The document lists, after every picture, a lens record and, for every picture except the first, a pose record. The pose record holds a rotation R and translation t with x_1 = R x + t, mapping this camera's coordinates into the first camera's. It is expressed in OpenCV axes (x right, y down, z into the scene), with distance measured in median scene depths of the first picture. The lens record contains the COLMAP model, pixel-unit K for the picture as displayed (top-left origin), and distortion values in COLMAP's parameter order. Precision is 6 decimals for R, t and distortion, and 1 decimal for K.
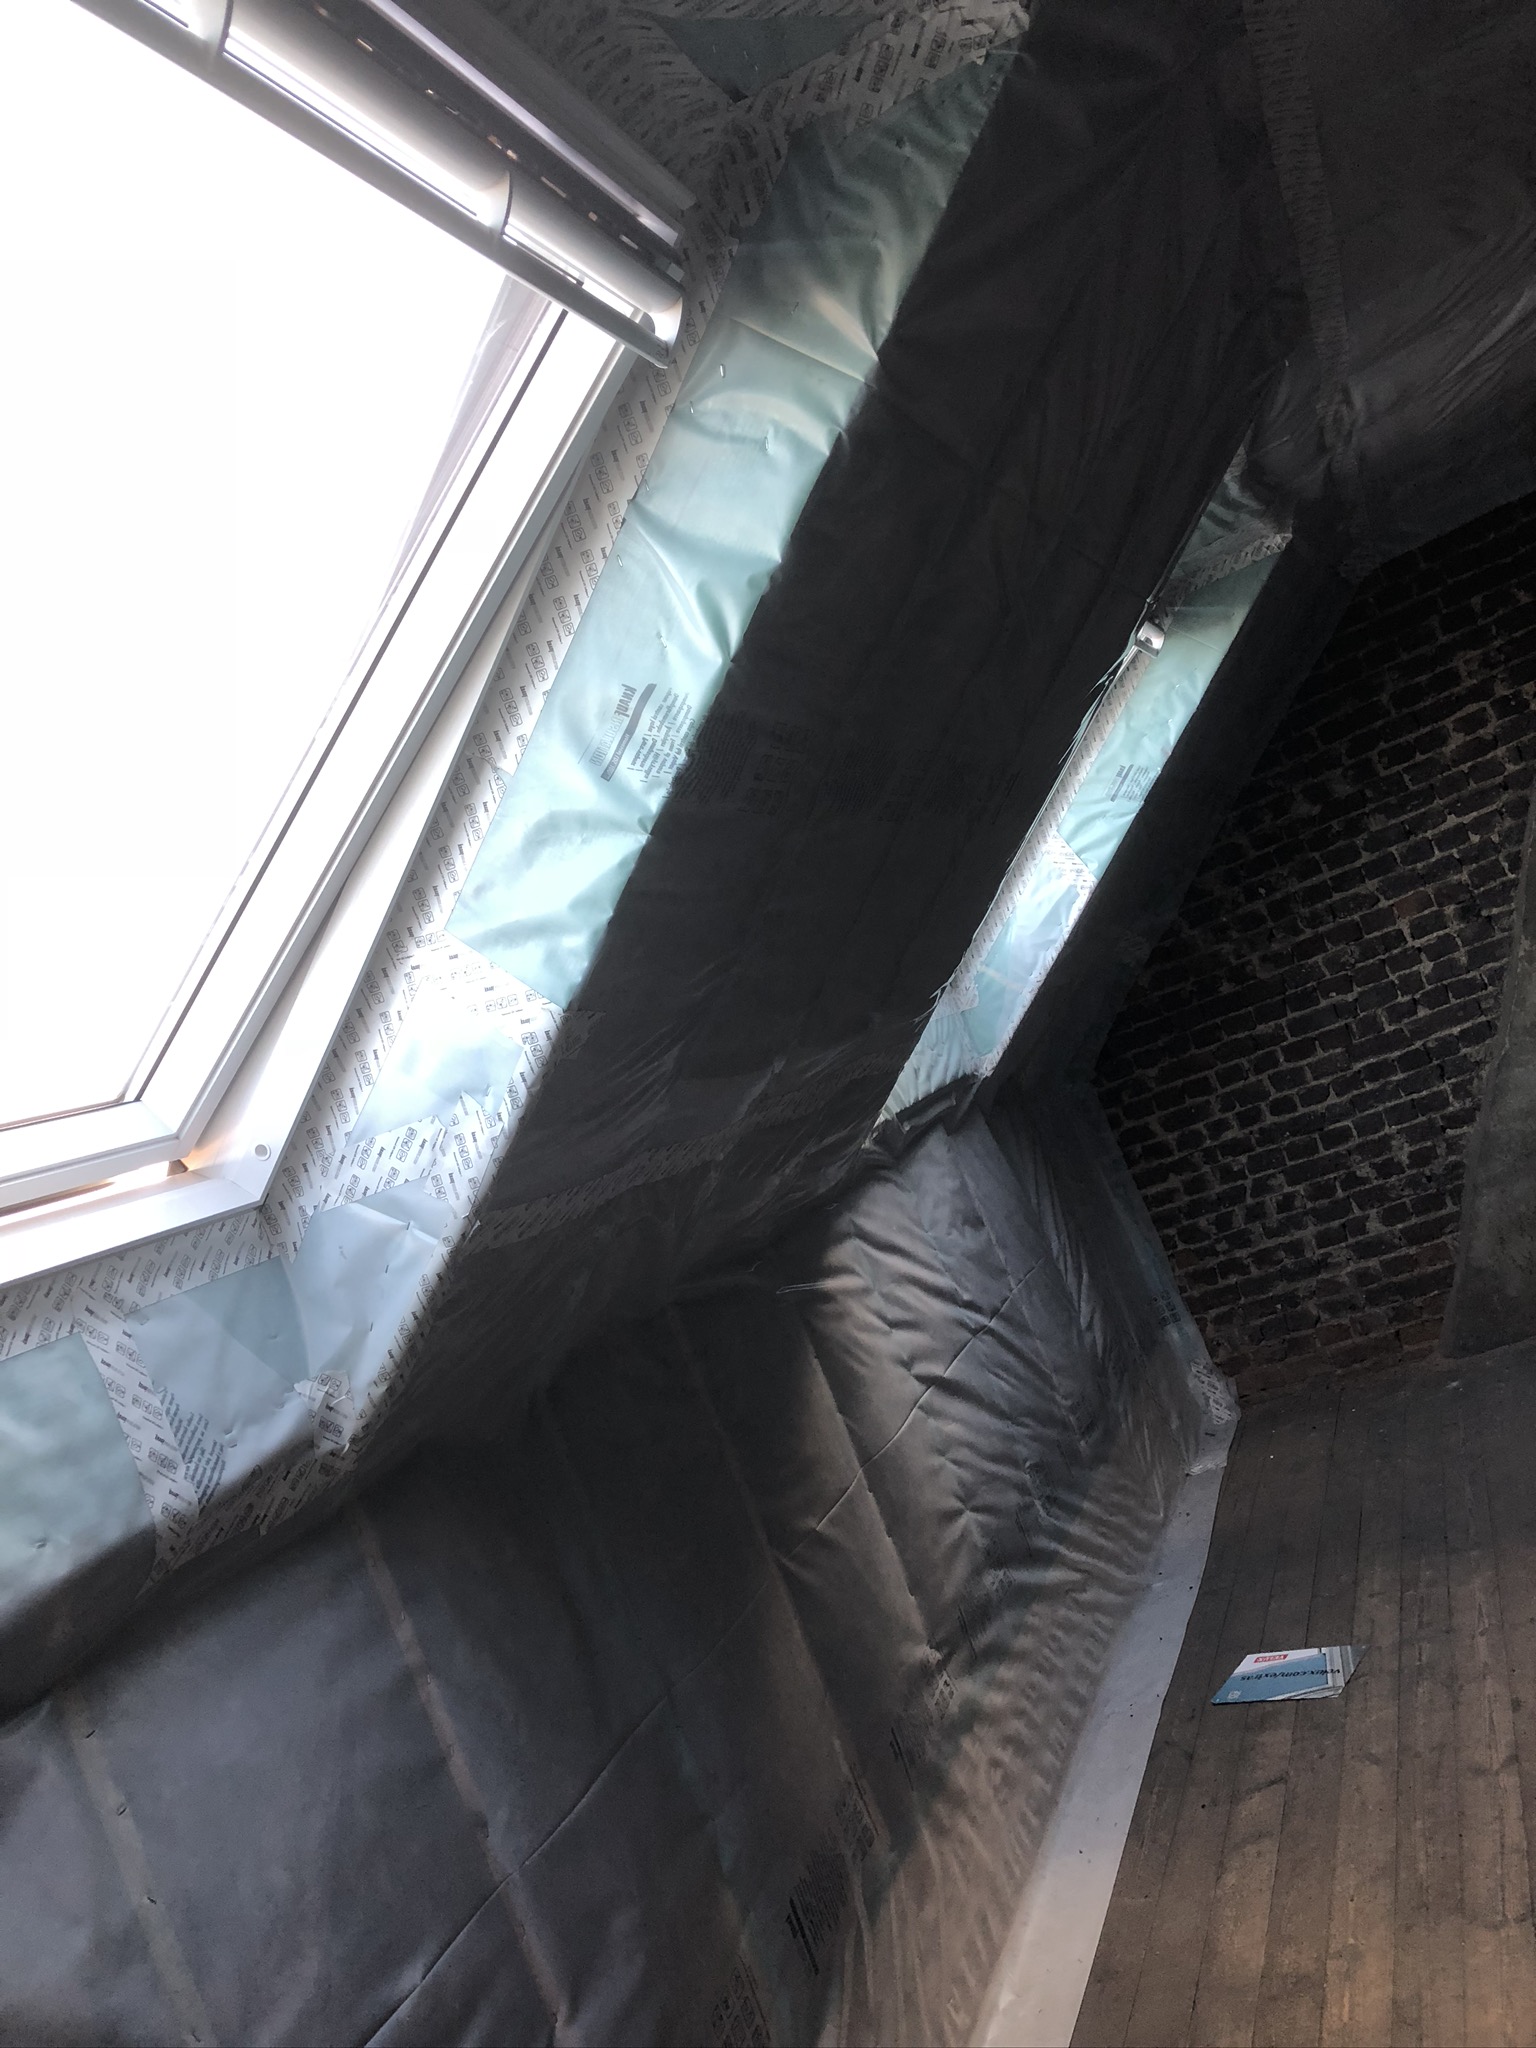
lens RADIAL K [[1691.8, 0, 768.0], [0, 1691.8, 1024.0], [0, 0, 1]] dist [0.019531, -0.005865]
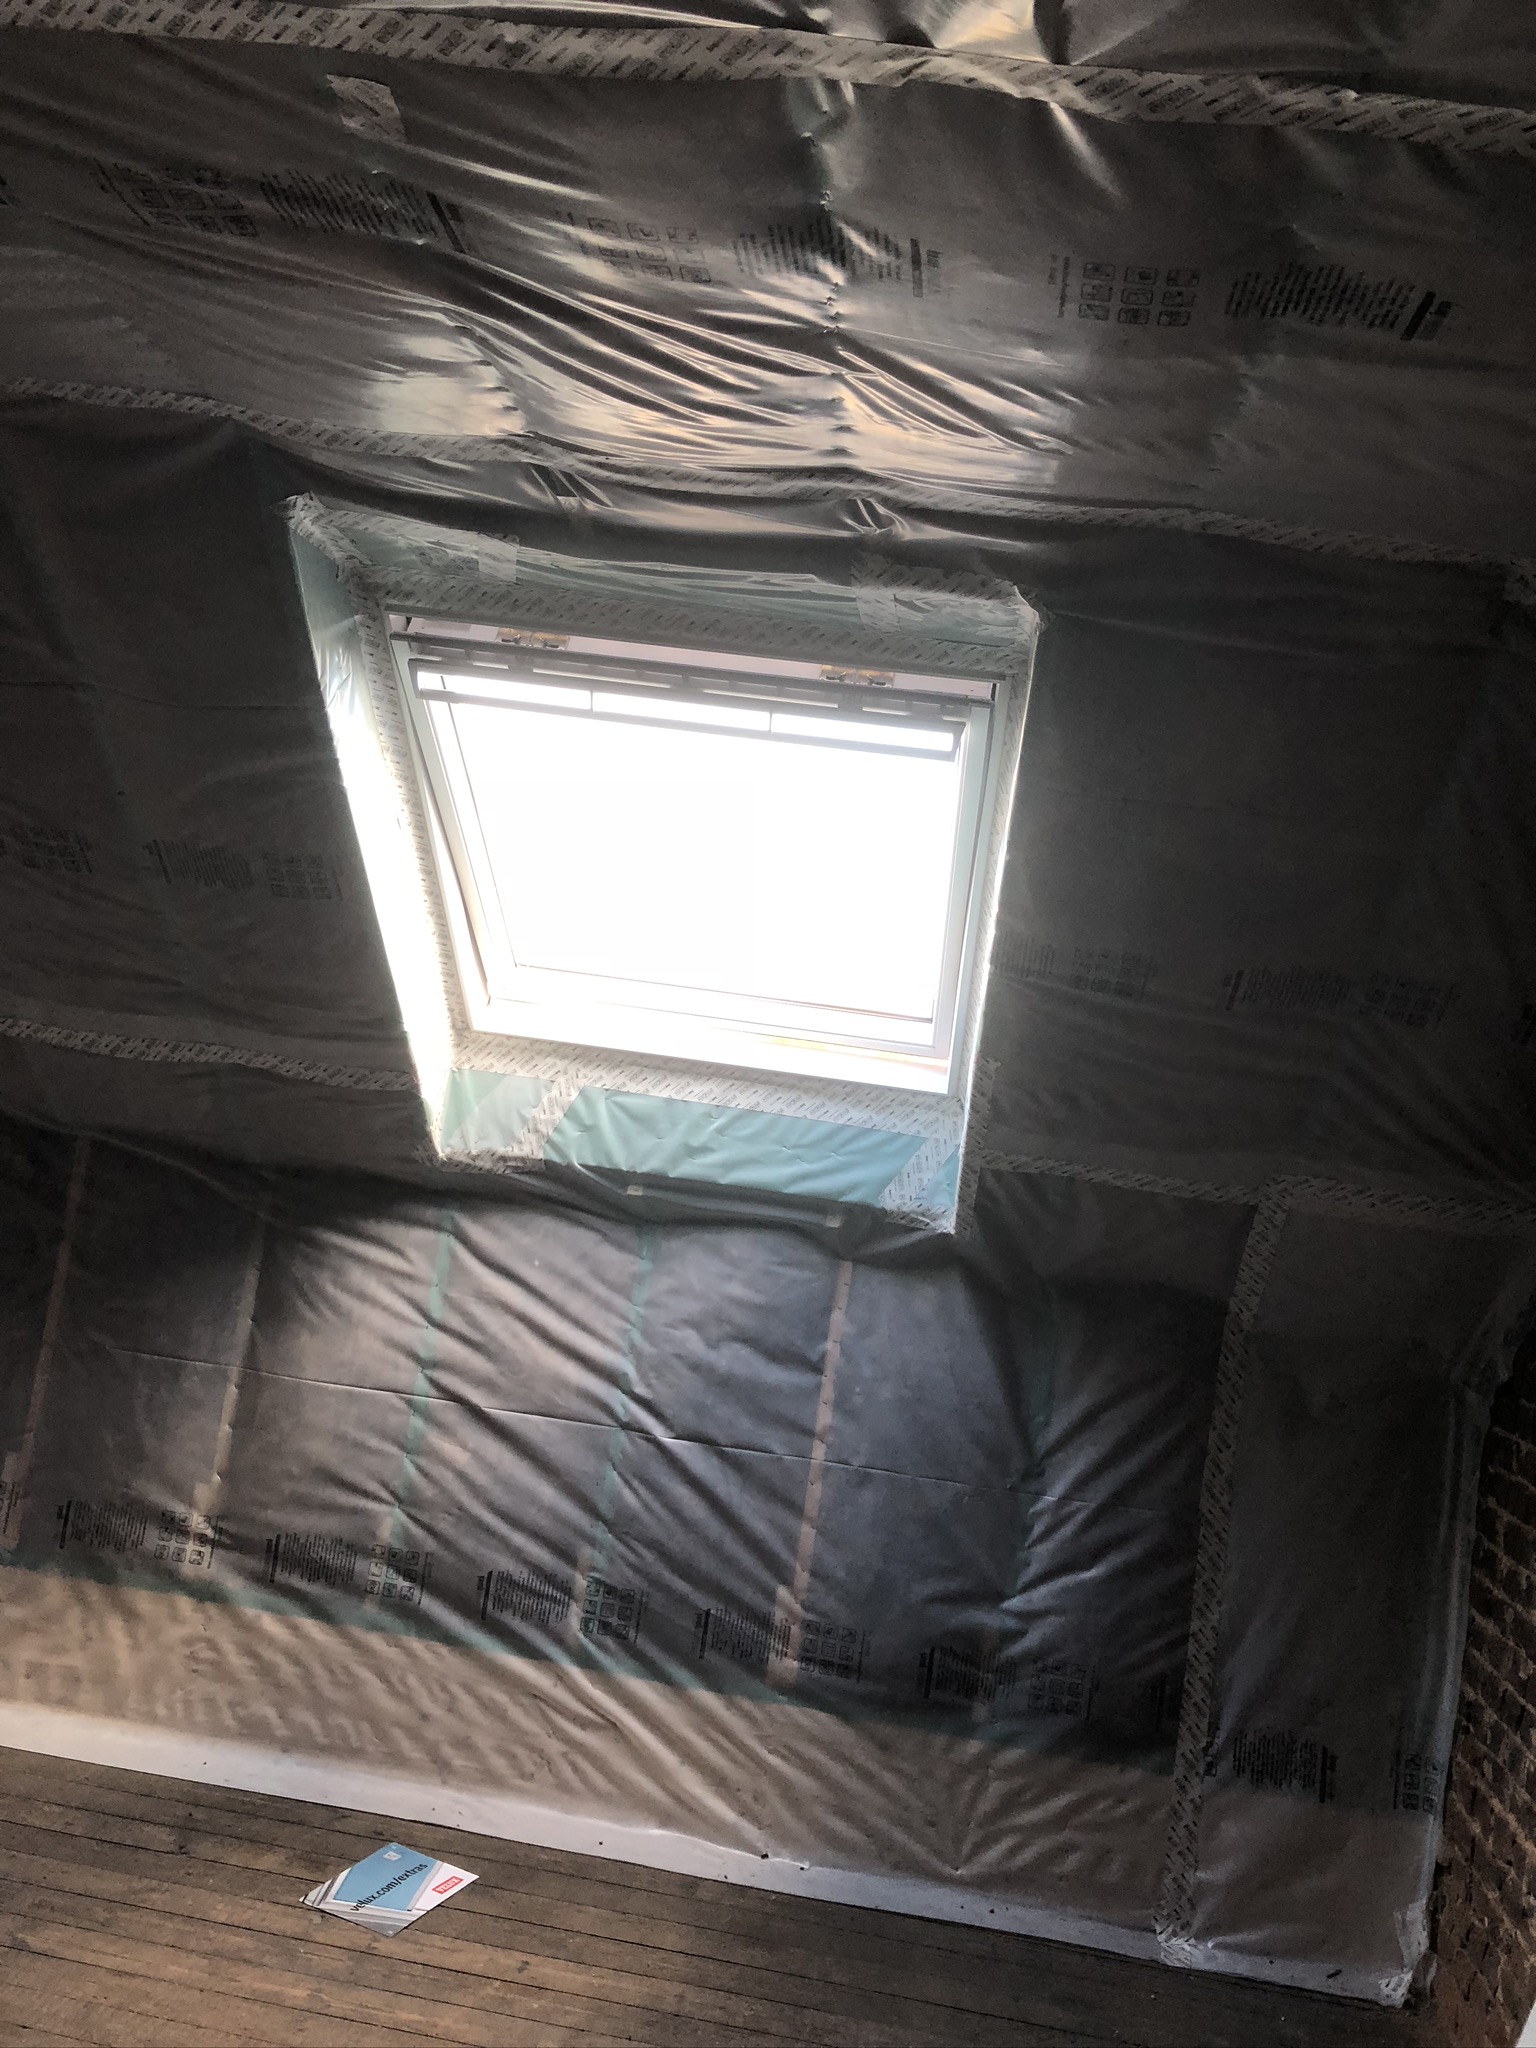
lens RADIAL K [[1691.8, 0, 768.0], [0, 1691.8, 1024.0], [0, 0, 1]] dist [0.019531, -0.005865]
pose [[0.207178, 0.379754, -0.901590, 0.749590], [-0.193842, 0.919248, 0.342648, -0.297300], [0.958907, 0.103777, 0.264061, 0.680039]]
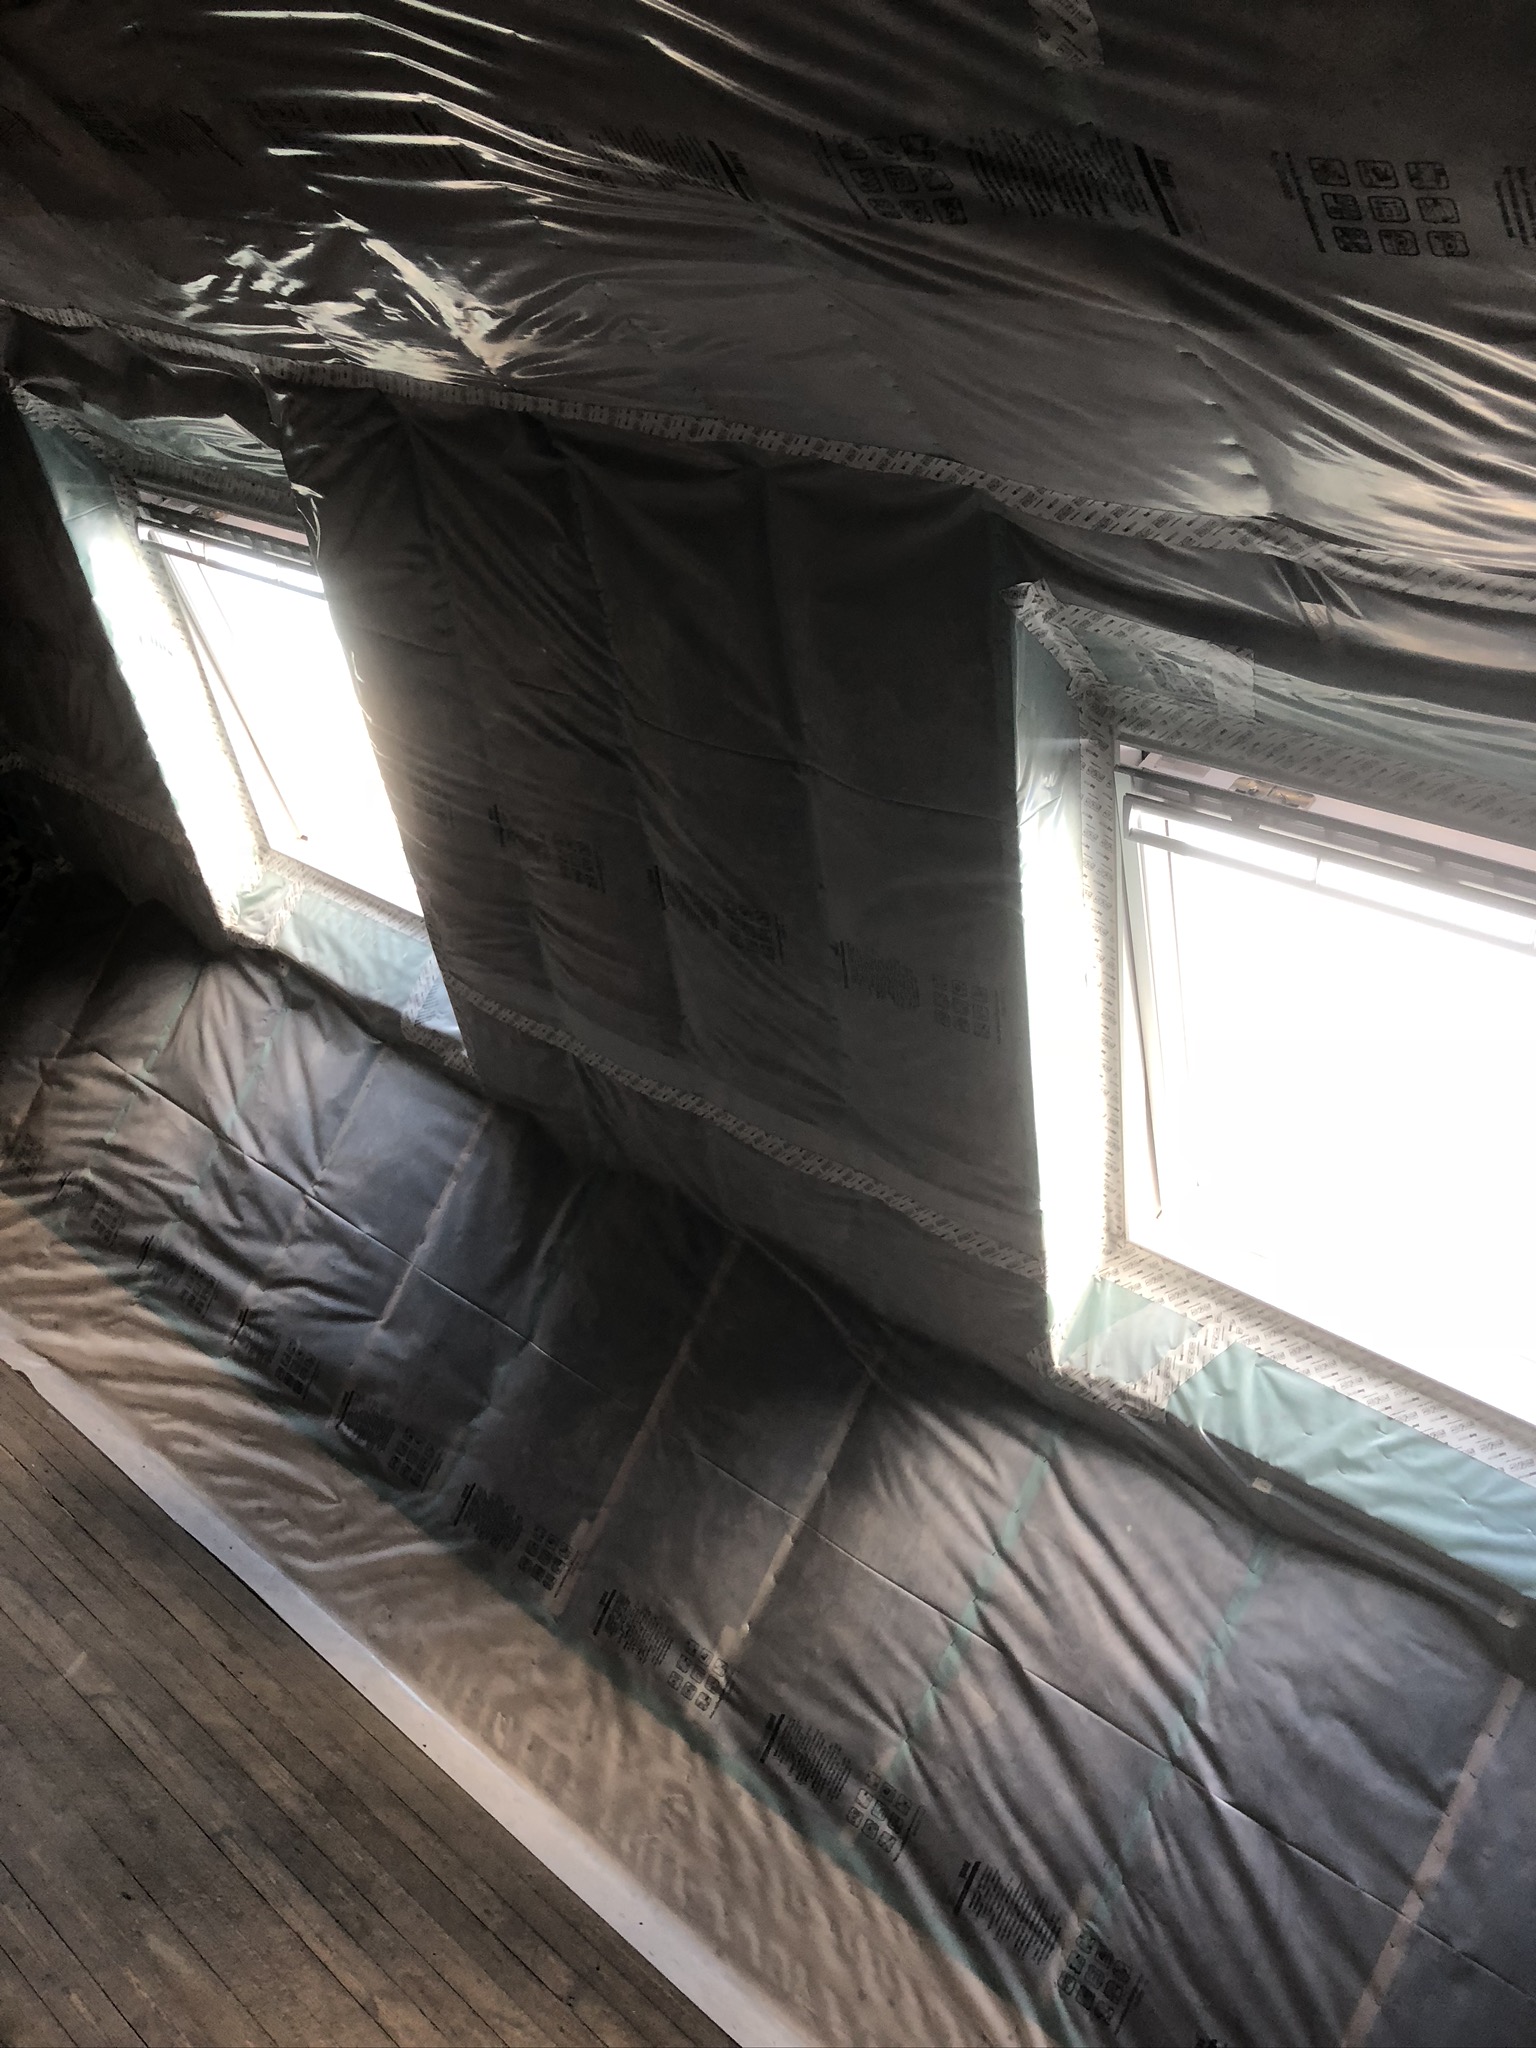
lens RADIAL K [[1691.8, 0, 768.0], [0, 1691.8, 1024.0], [0, 0, 1]] dist [0.019531, -0.005865]
pose [[-0.338967, 0.219773, -0.914768, 0.680180], [-0.284427, 0.902893, 0.322314, -0.261352], [0.896773, 0.369438, -0.243542, 0.757174]]
